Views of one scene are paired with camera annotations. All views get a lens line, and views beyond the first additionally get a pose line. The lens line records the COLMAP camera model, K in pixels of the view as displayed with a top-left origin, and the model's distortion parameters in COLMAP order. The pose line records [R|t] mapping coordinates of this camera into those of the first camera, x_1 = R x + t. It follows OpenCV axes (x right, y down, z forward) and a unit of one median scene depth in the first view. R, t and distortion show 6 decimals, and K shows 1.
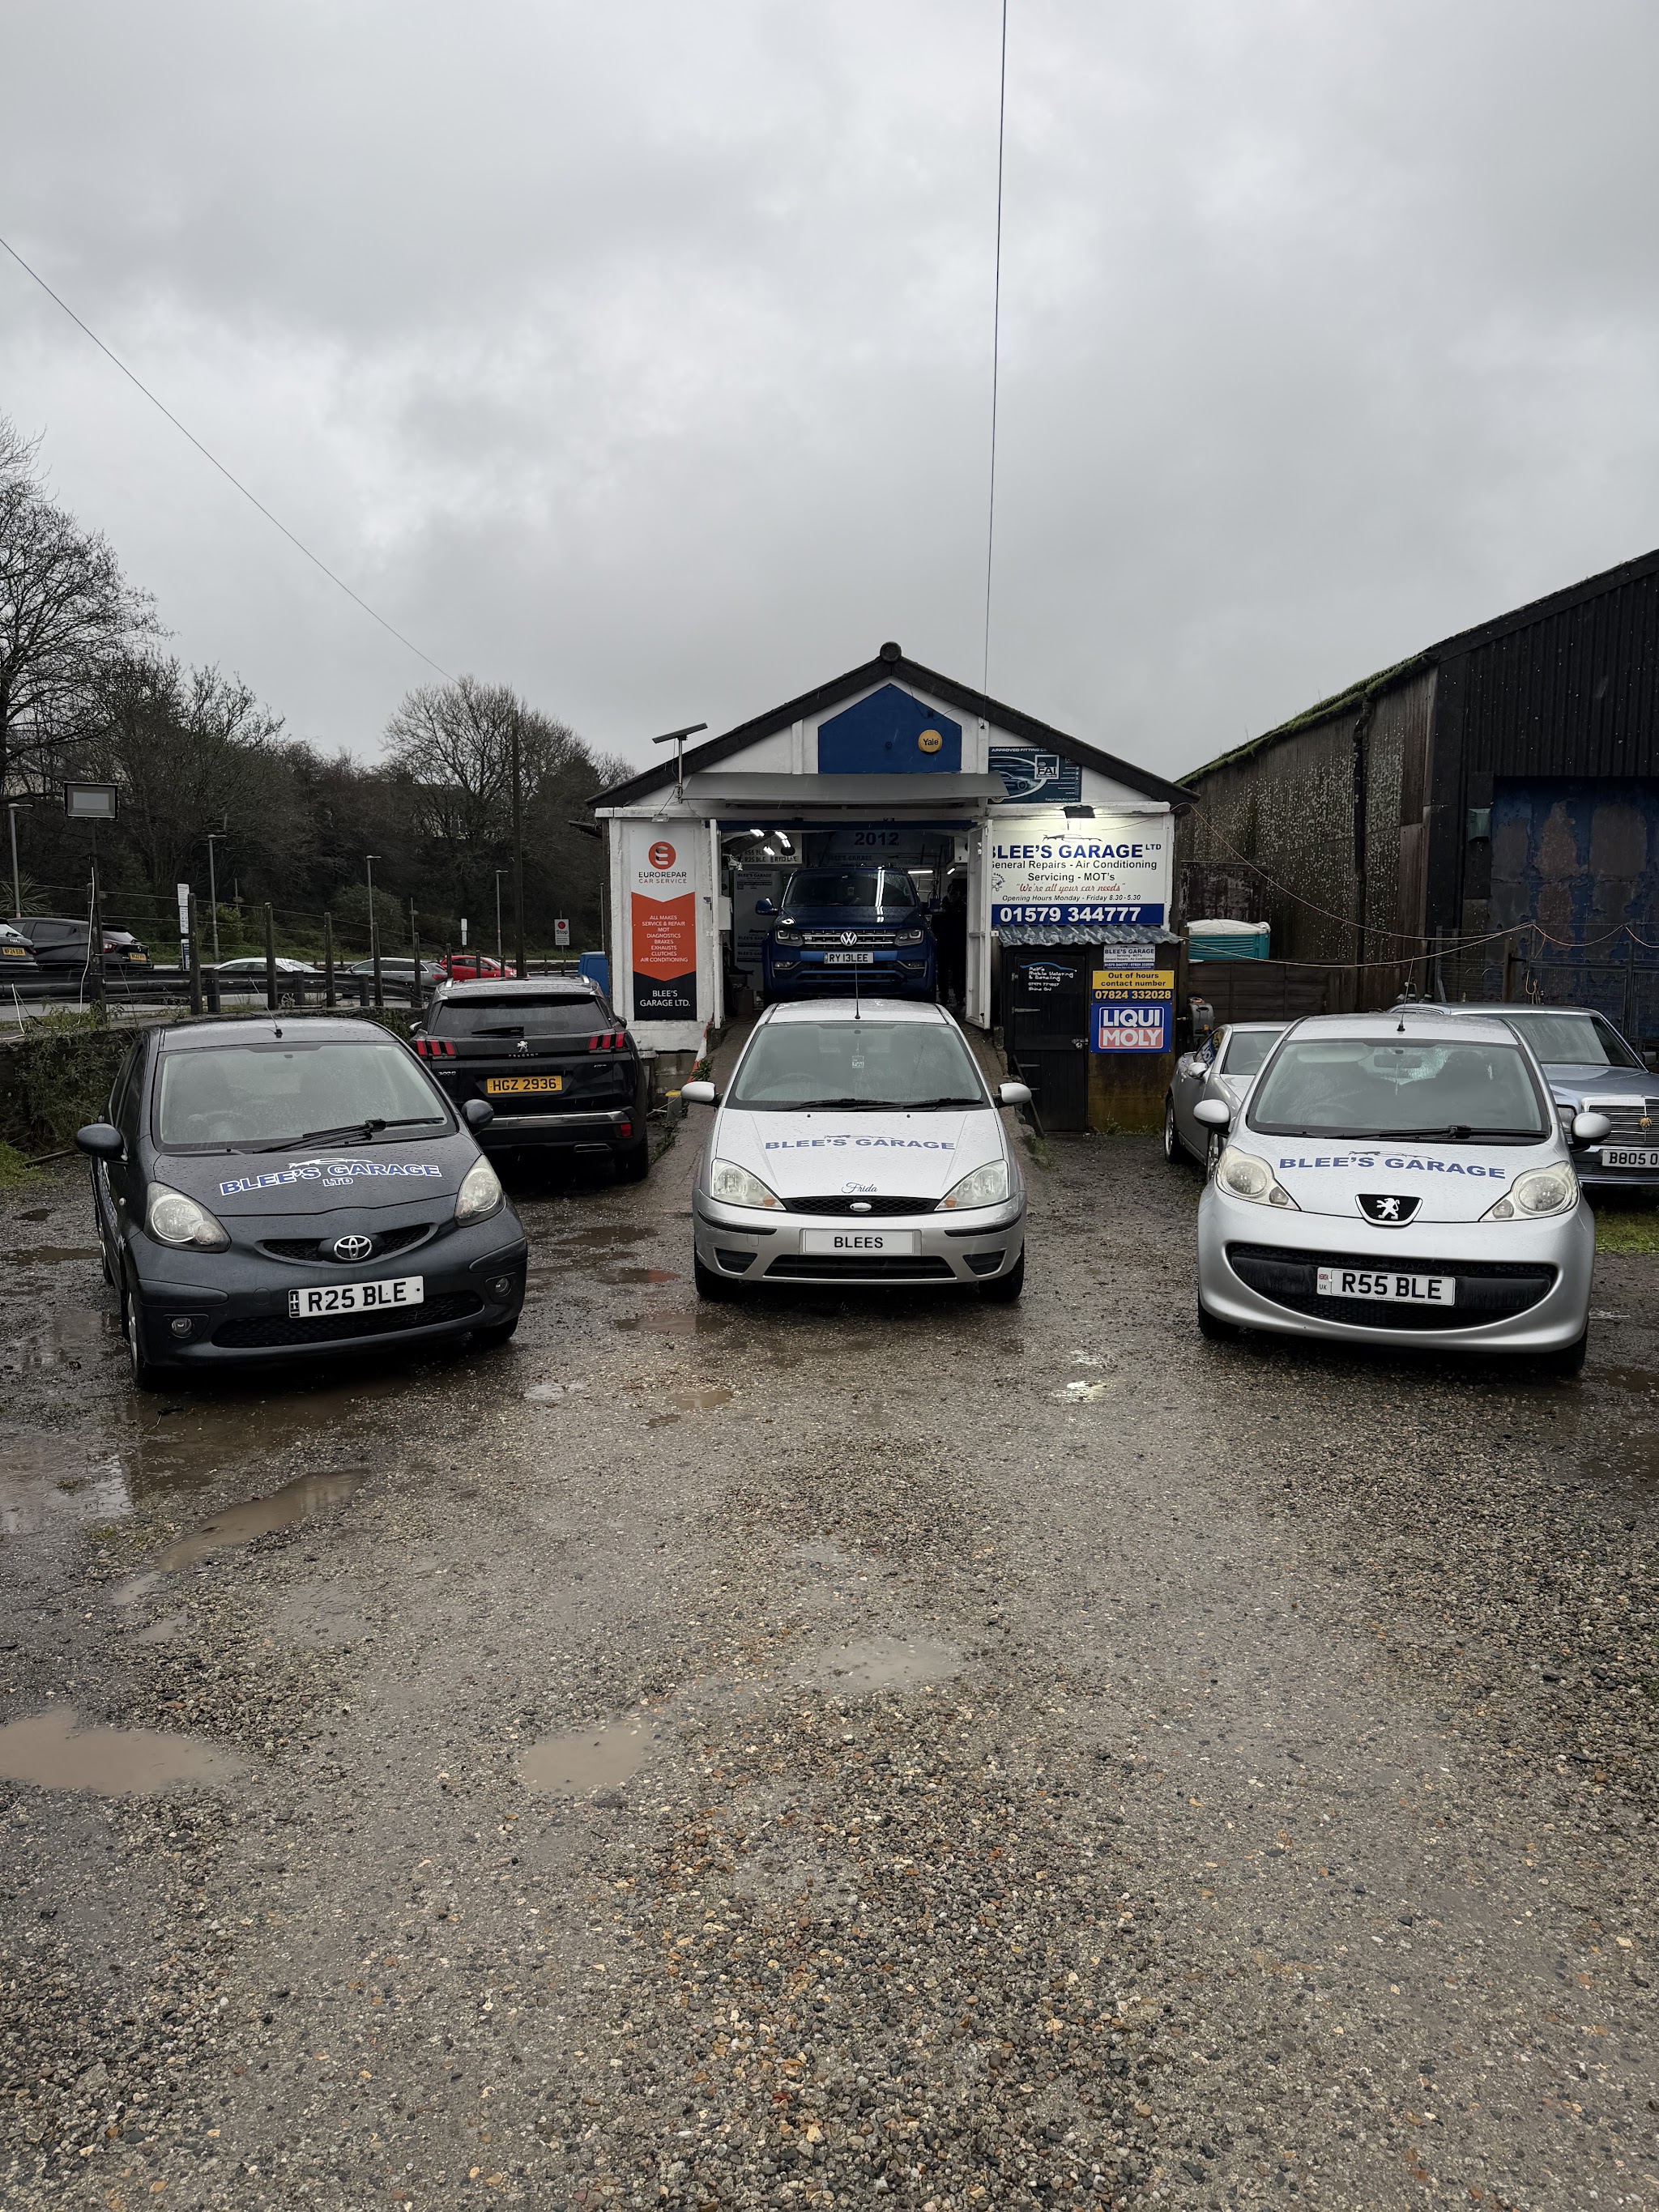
lens RADIAL K [[1260.0, 0, 829.5], [0, 1260.0, 1106.0], [0, 0, 1]] dist [0.062578, -0.050373]
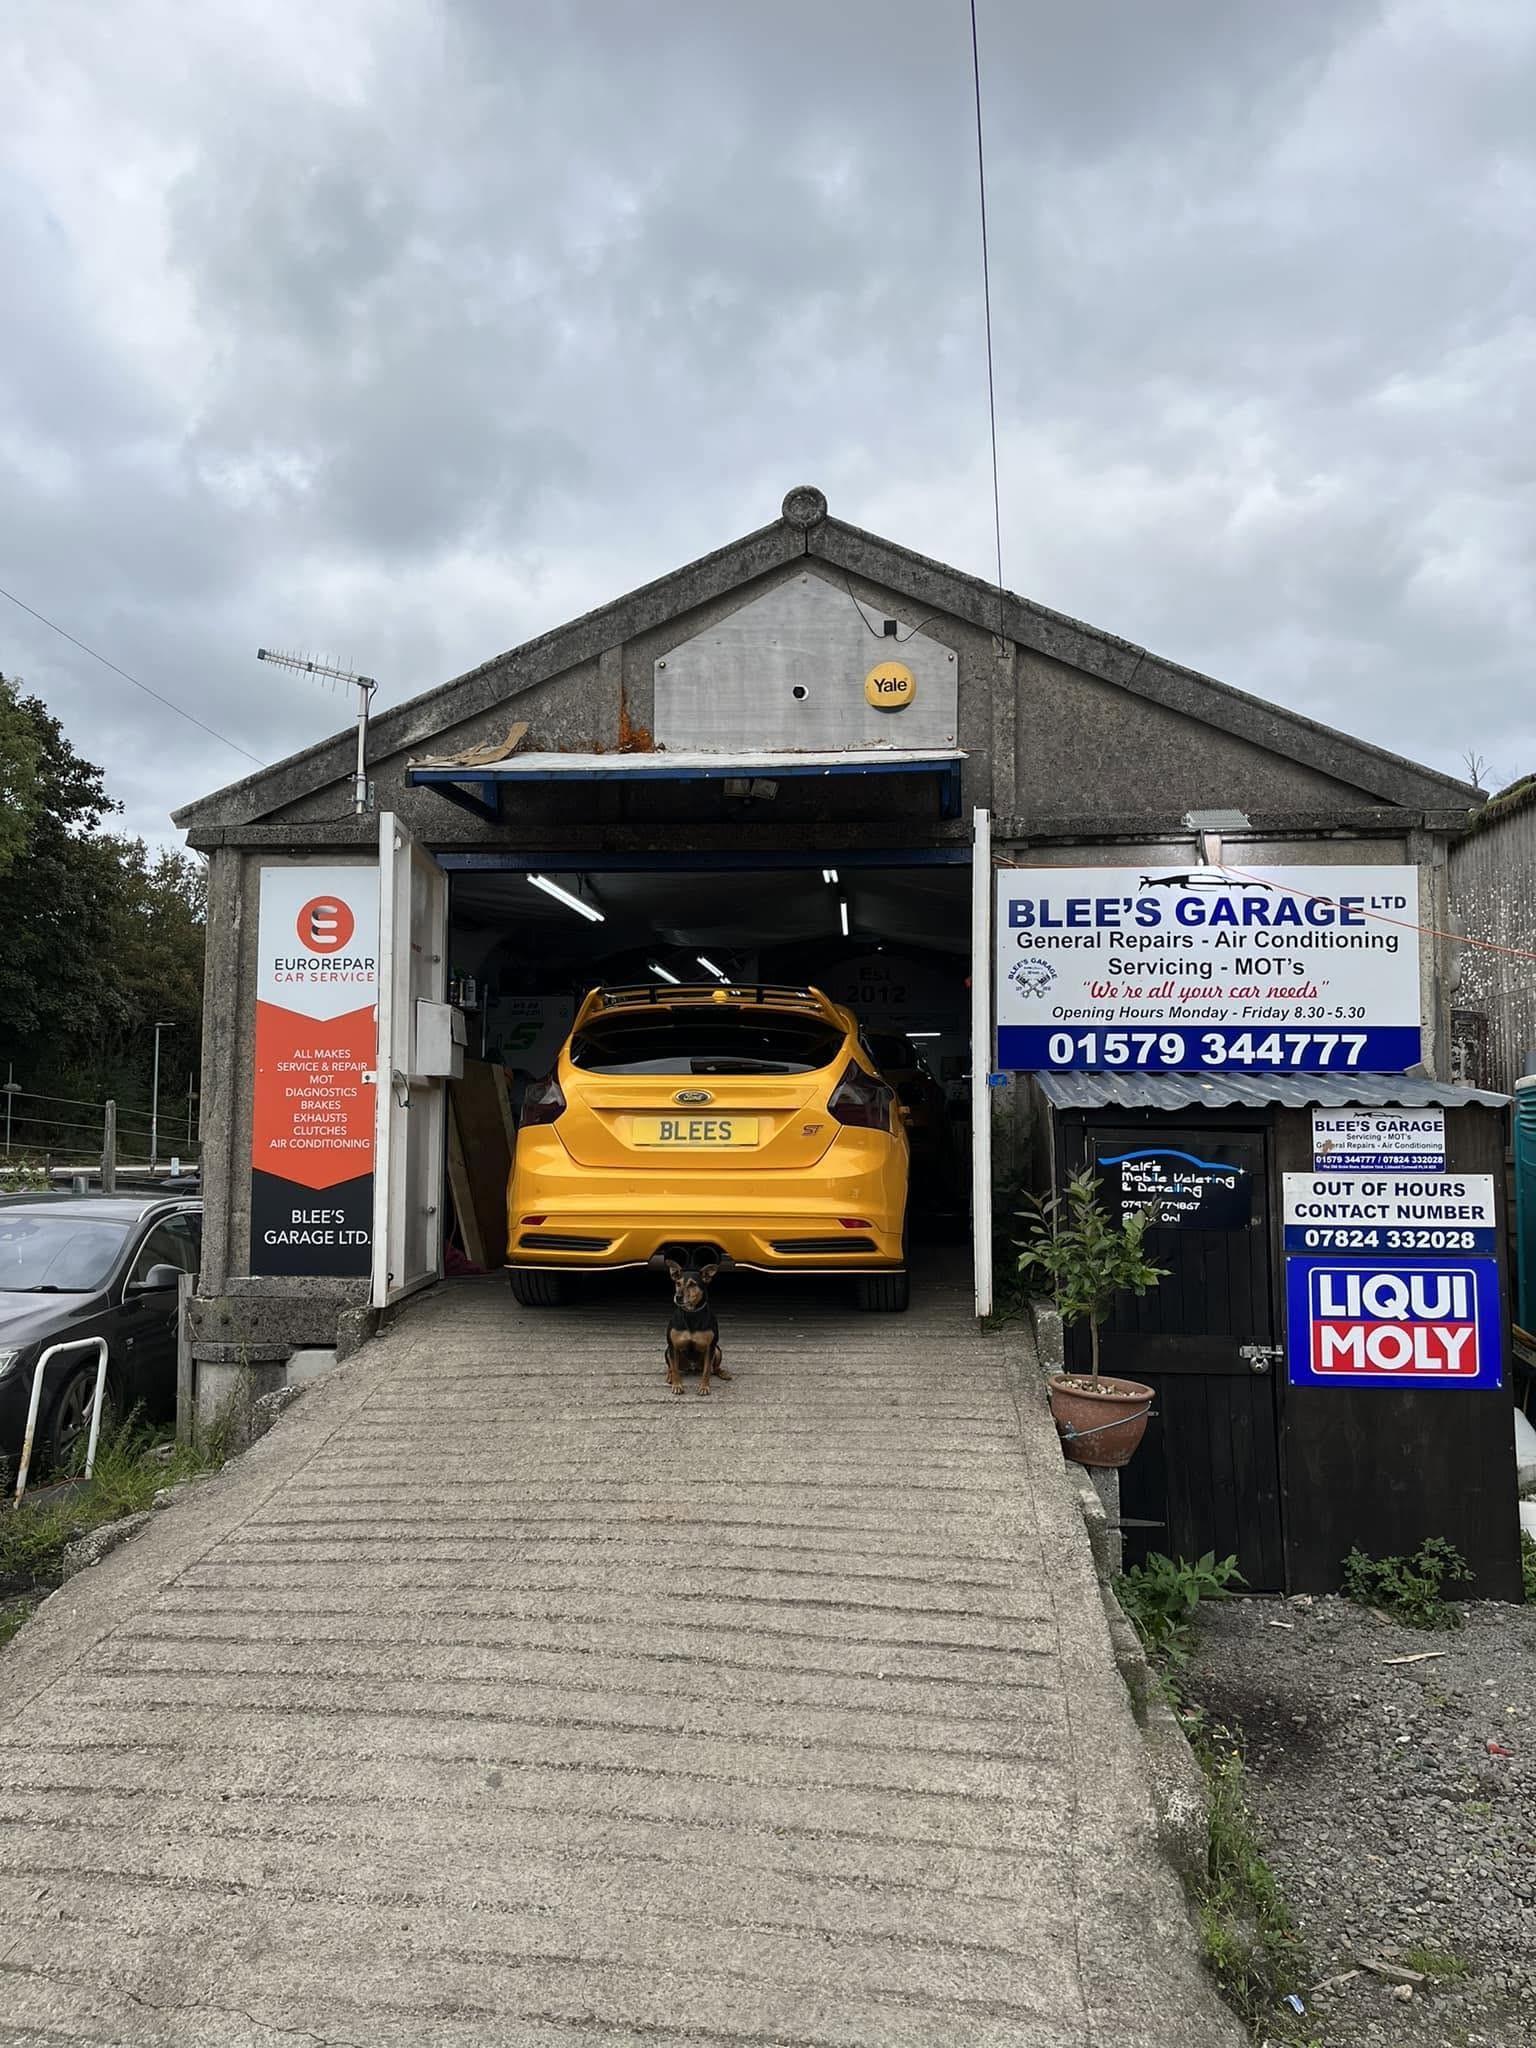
lens RADIAL K [[1453.3, 0, 790.4], [0, 1453.3, 1056.0], [0, 0, 1]] dist [0.064926, -0.121591]
pose [[0.998889, 0.005036, -0.046845, 0.068148], [-0.013879, 0.981606, -0.190411, -0.049221], [0.045024, 0.190850, 0.980586, 0.490952]]
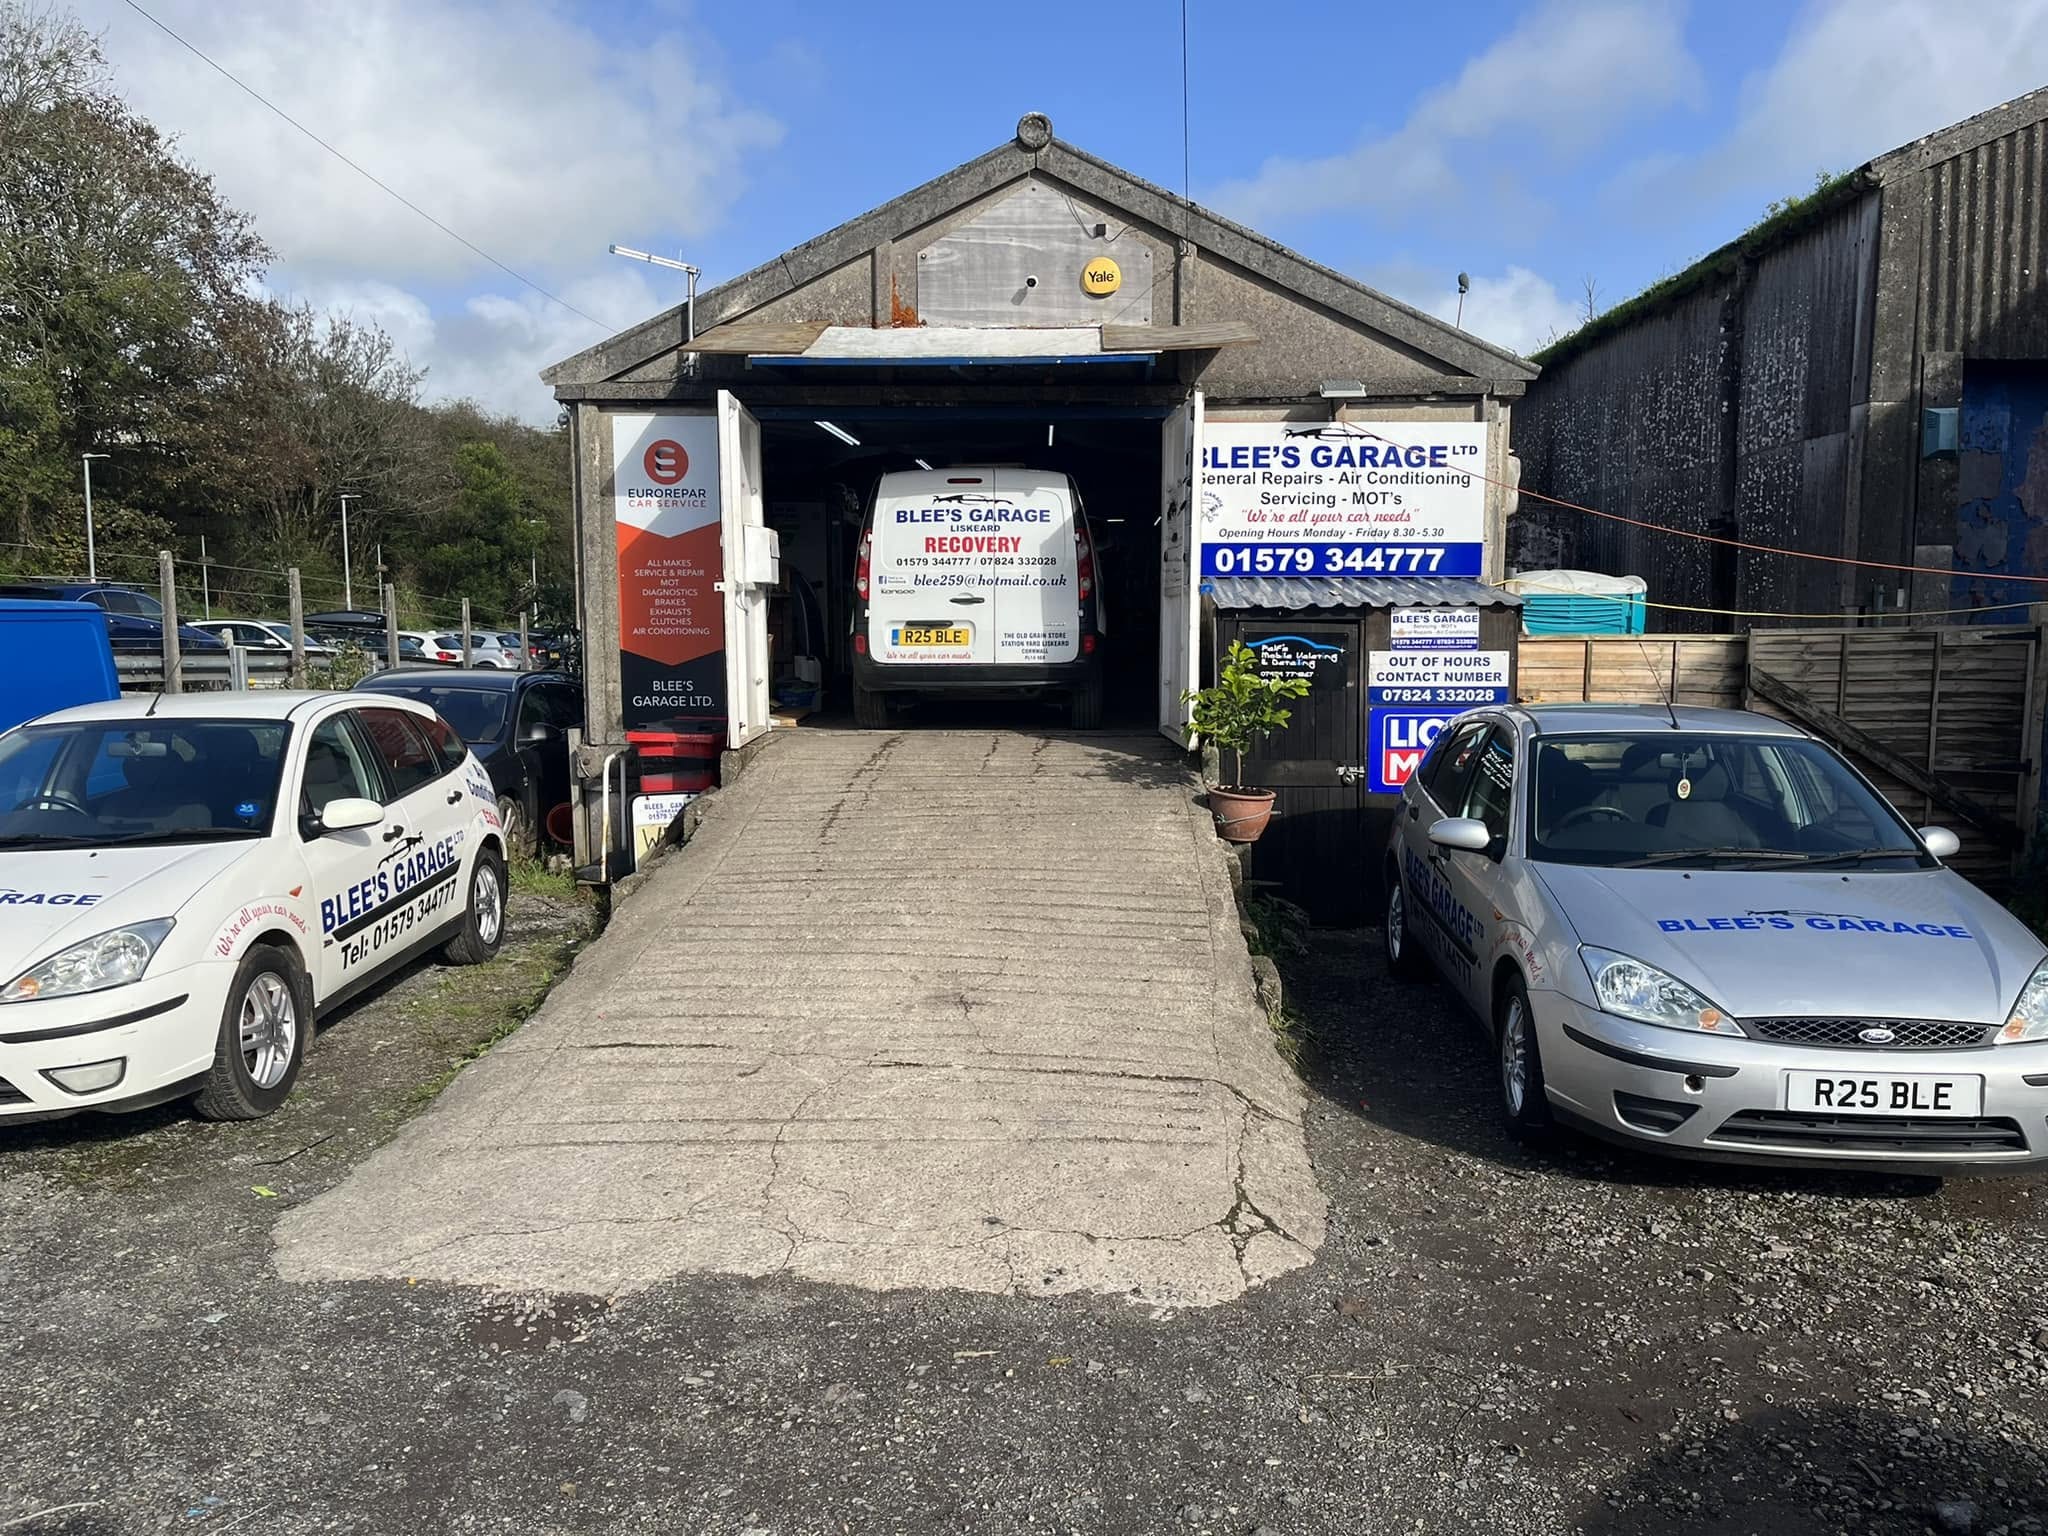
lens RADIAL K [[1397.7, 0, 1046.2], [0, 1397.7, 767.8], [0, 0, 1]] dist [0.070135, -0.099836]
pose [[0.999983, 0.002477, 0.005365, 0.049948], [-0.002358, 0.999754, -0.022070, -0.035594], [-0.005418, 0.022057, 0.999742, 0.324643]]
